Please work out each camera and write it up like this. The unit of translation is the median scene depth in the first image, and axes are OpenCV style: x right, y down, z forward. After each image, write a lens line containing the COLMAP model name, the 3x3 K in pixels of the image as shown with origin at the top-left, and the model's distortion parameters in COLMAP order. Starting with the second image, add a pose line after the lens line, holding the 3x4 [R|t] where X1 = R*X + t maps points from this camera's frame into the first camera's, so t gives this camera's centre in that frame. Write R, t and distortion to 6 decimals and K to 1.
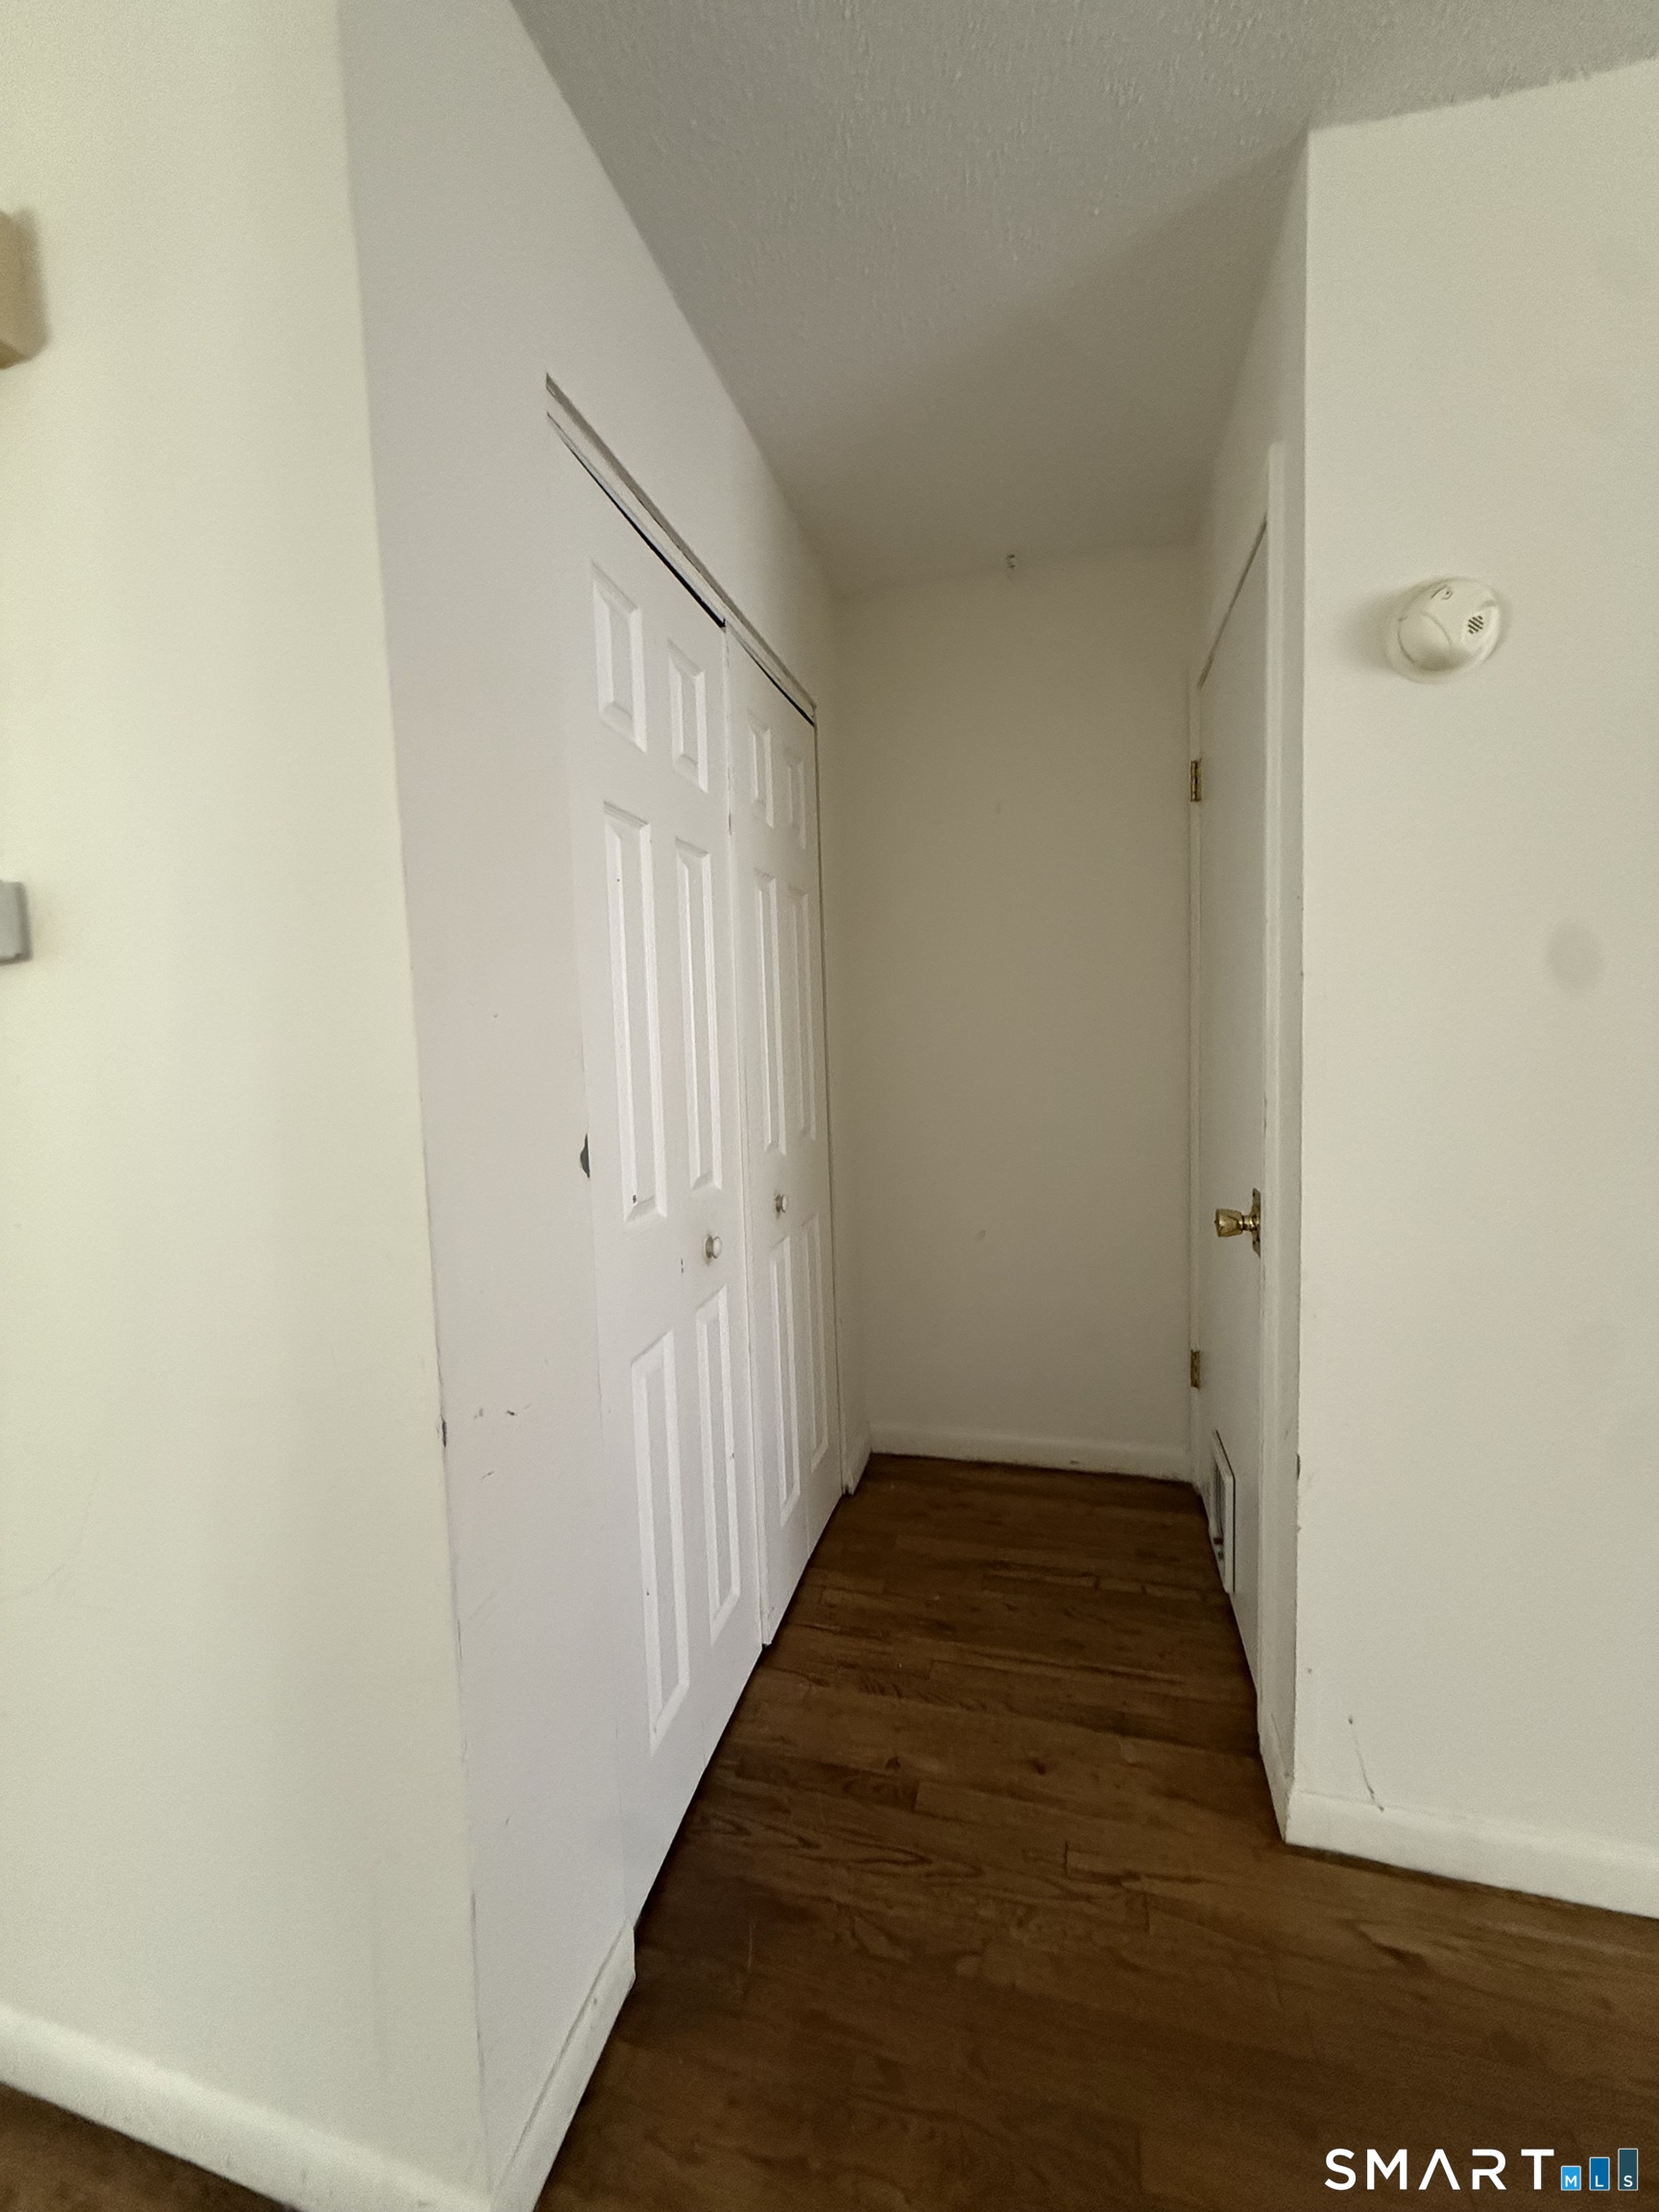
lens RADIAL K [[882.7, 0, 829.3], [0, 882.7, 1102.0], [0, 0, 1]] dist [0.000164, -0.000331]
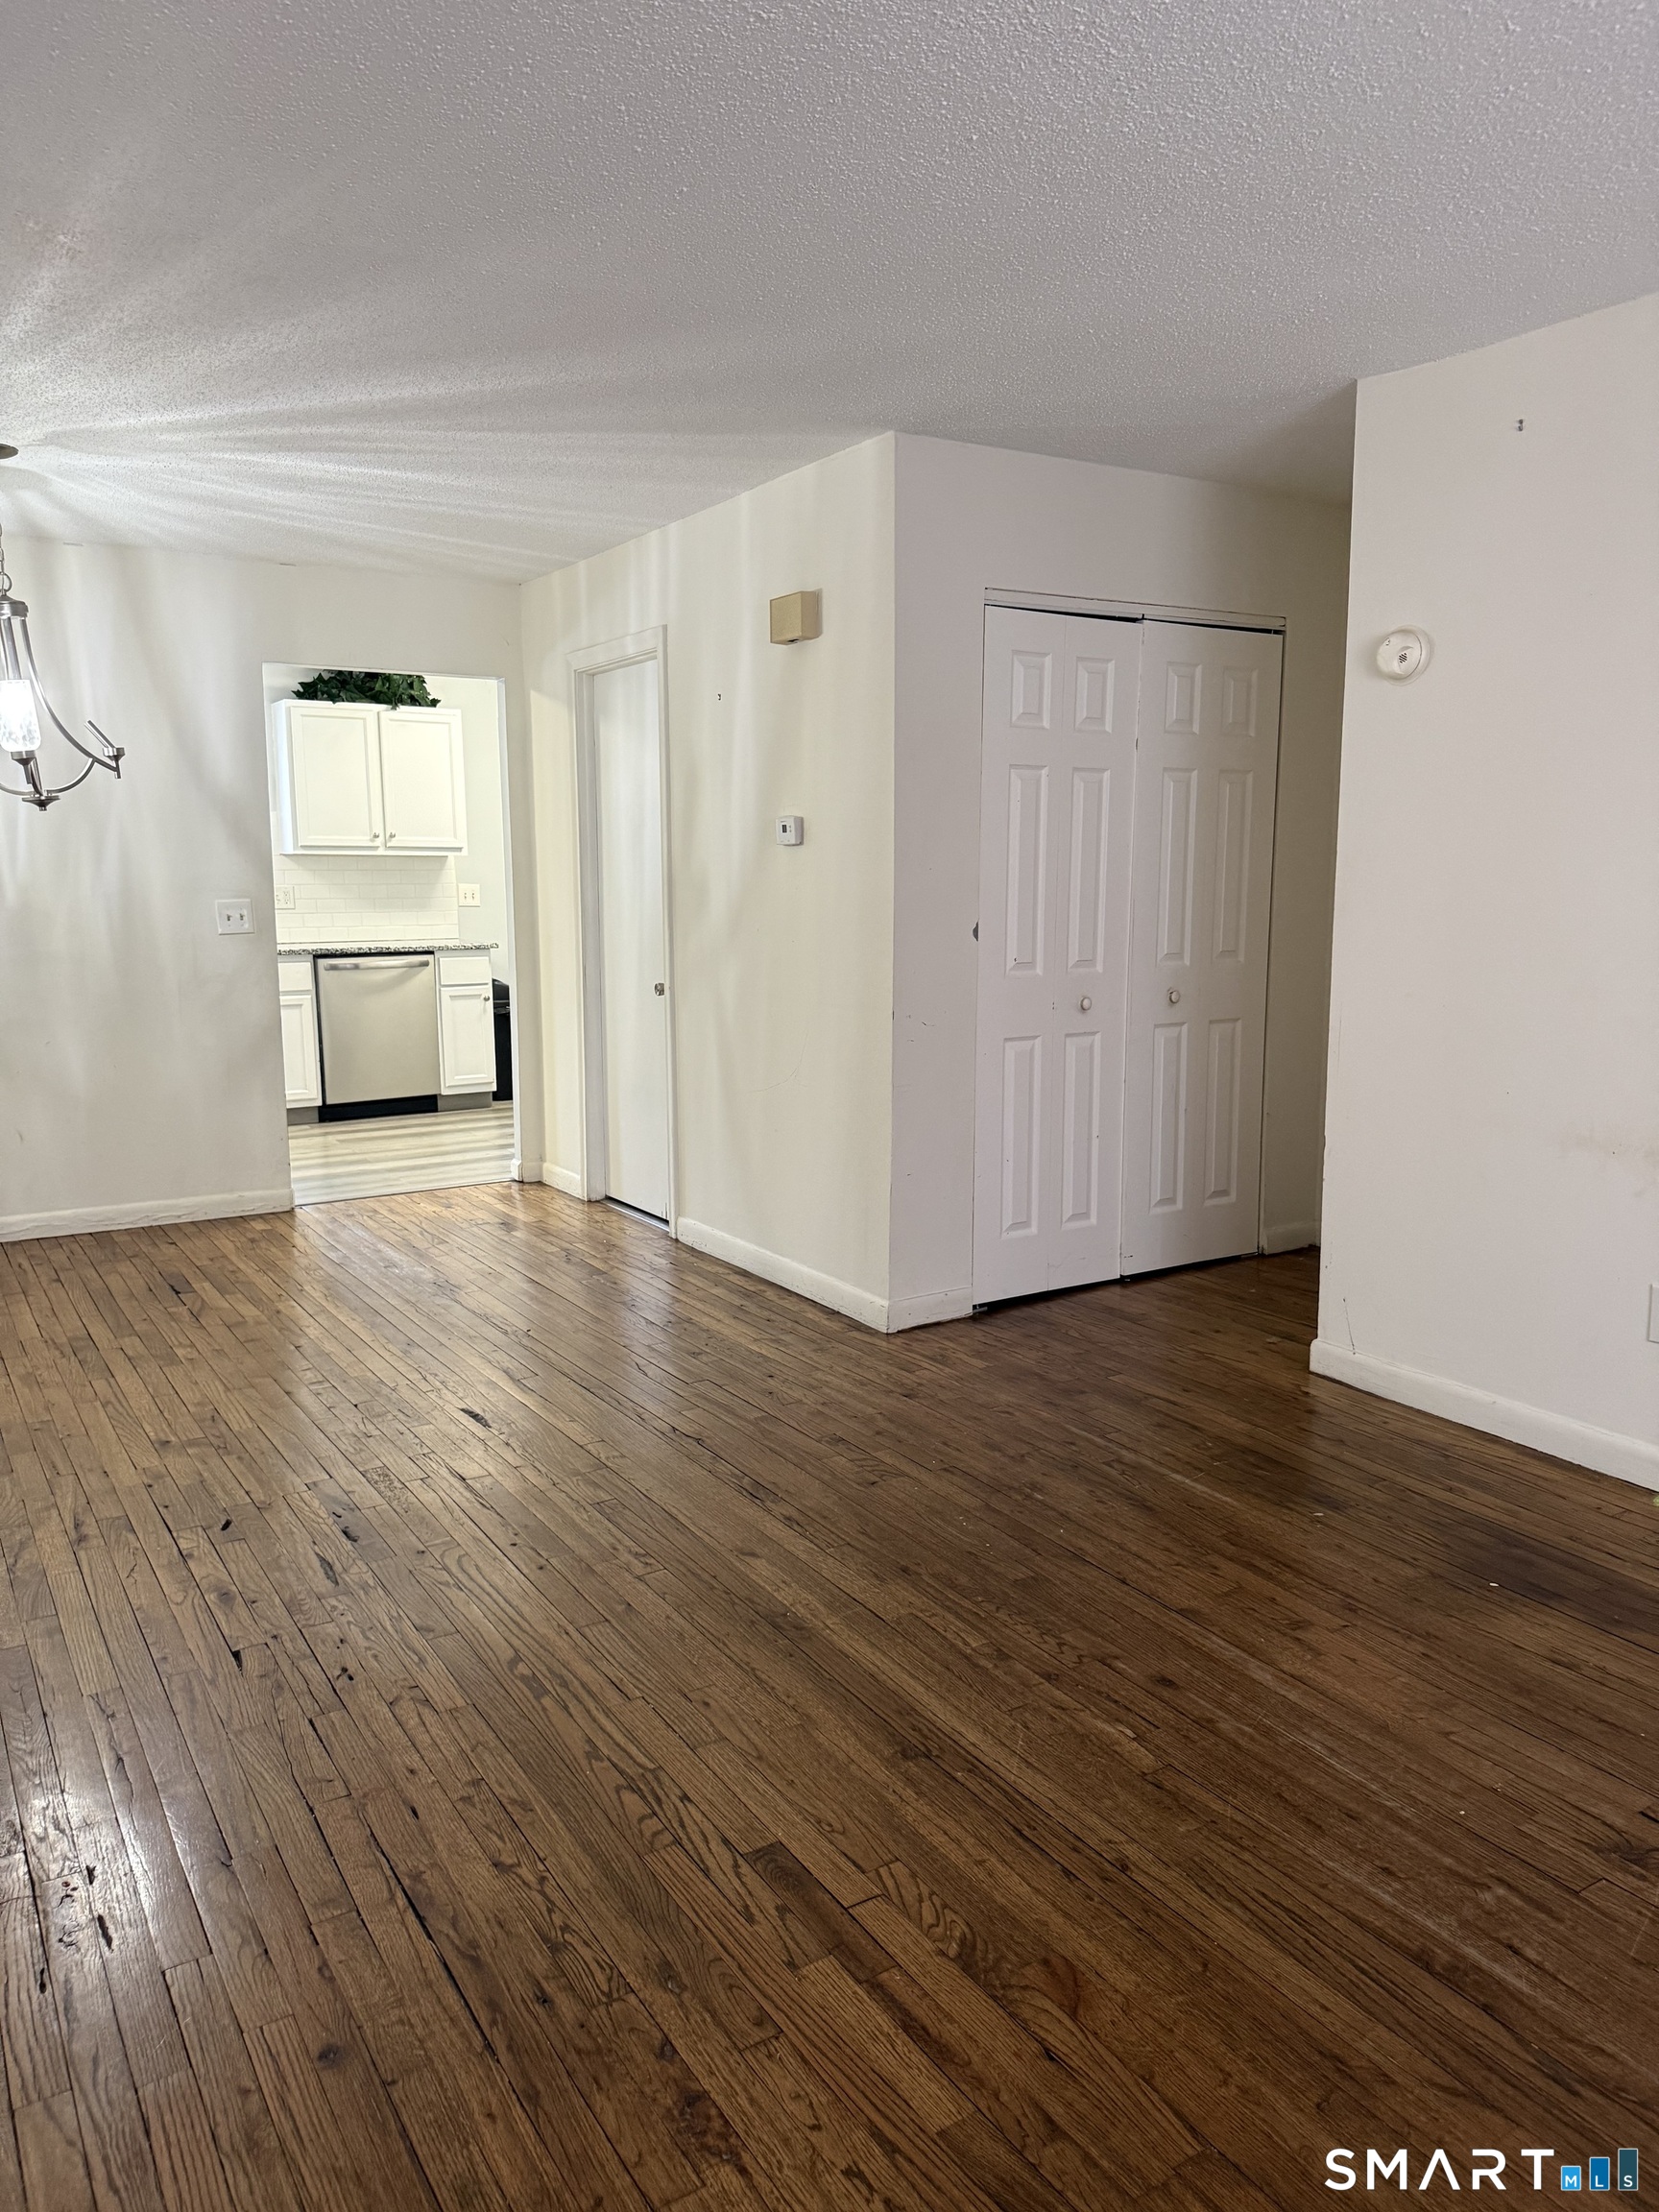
lens RADIAL K [[1536.0, 0, 829.5], [0, 1536.0, 1106.0], [0, 0, 1]] dist [0.088887, -0.128910]
pose [[0.739772, 0.128622, -0.660449, 1.757824], [-0.080156, 0.991416, 0.103294, 0.107780], [0.668066, -0.023475, 0.743732, -1.834943]]
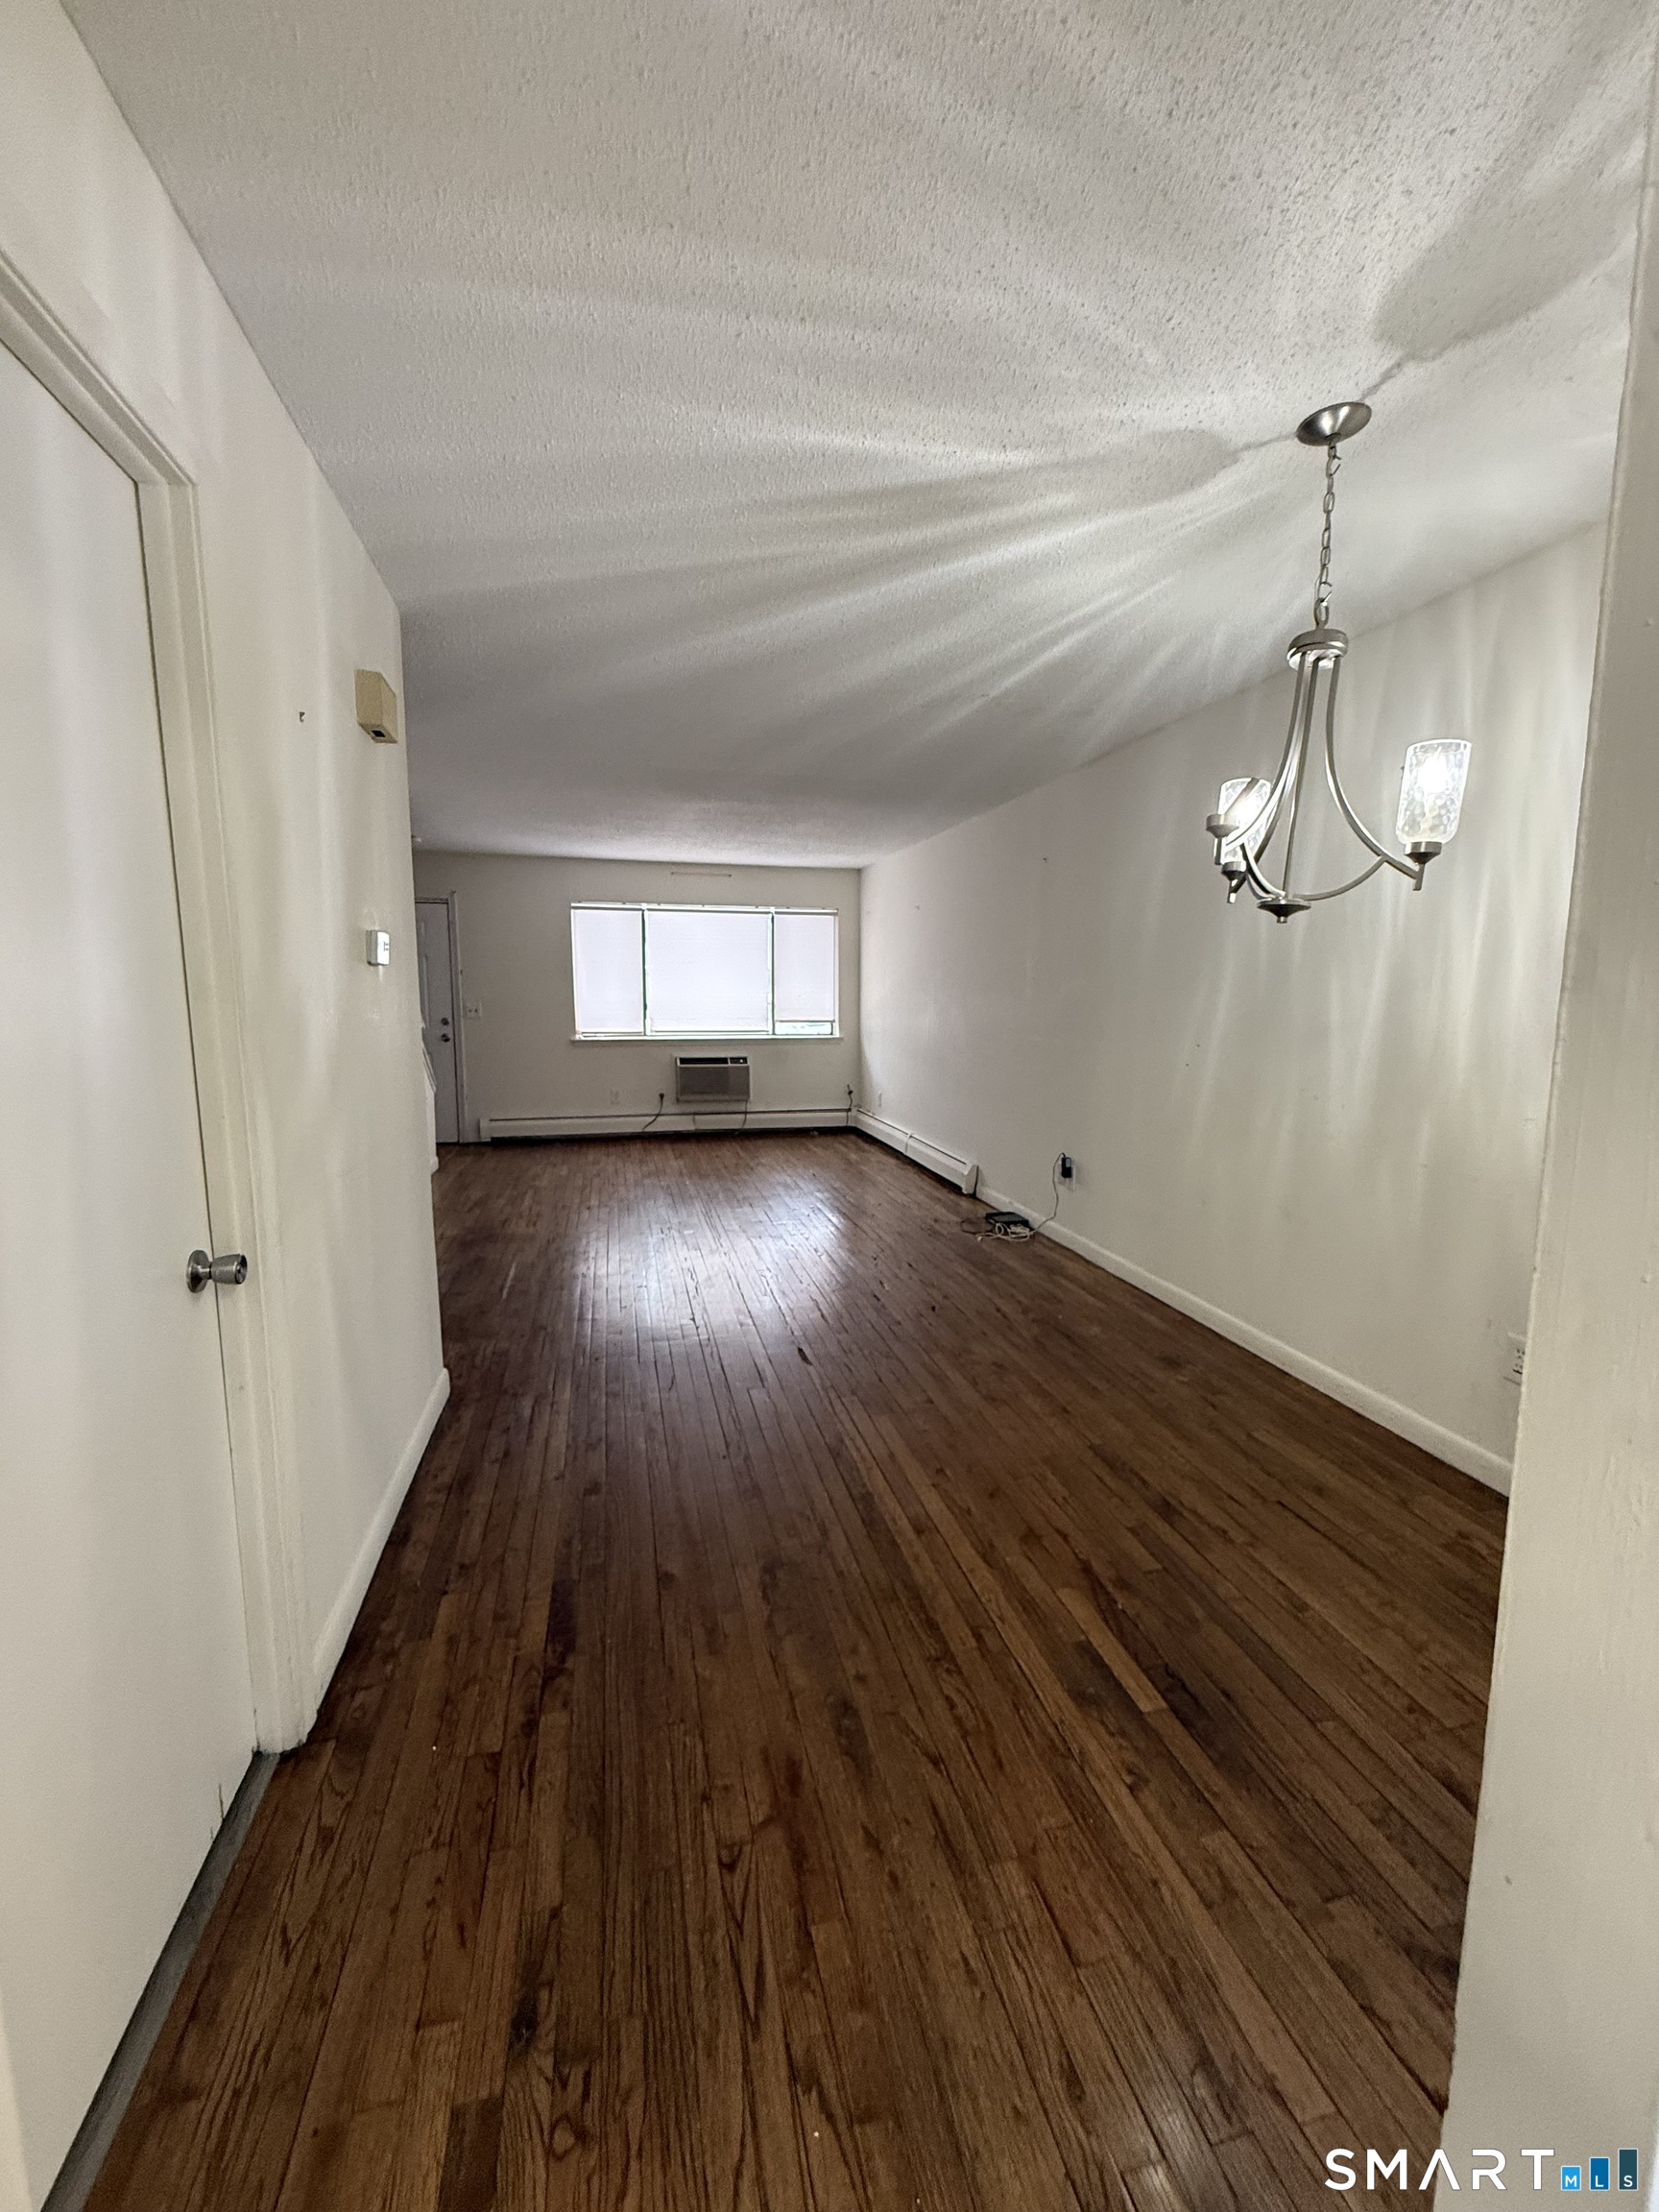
lens RADIAL K [[870.9, 0, 812.7], [0, 870.9, 1103.0], [0, 0, 1]] dist [-0.000078, -0.028156]
pose [[-0.474543, -0.087097, 0.875913, -2.550903], [0.088281, 0.985366, 0.145808, -0.028247], [-0.875794, 0.146518, -0.459910, 0.792517]]
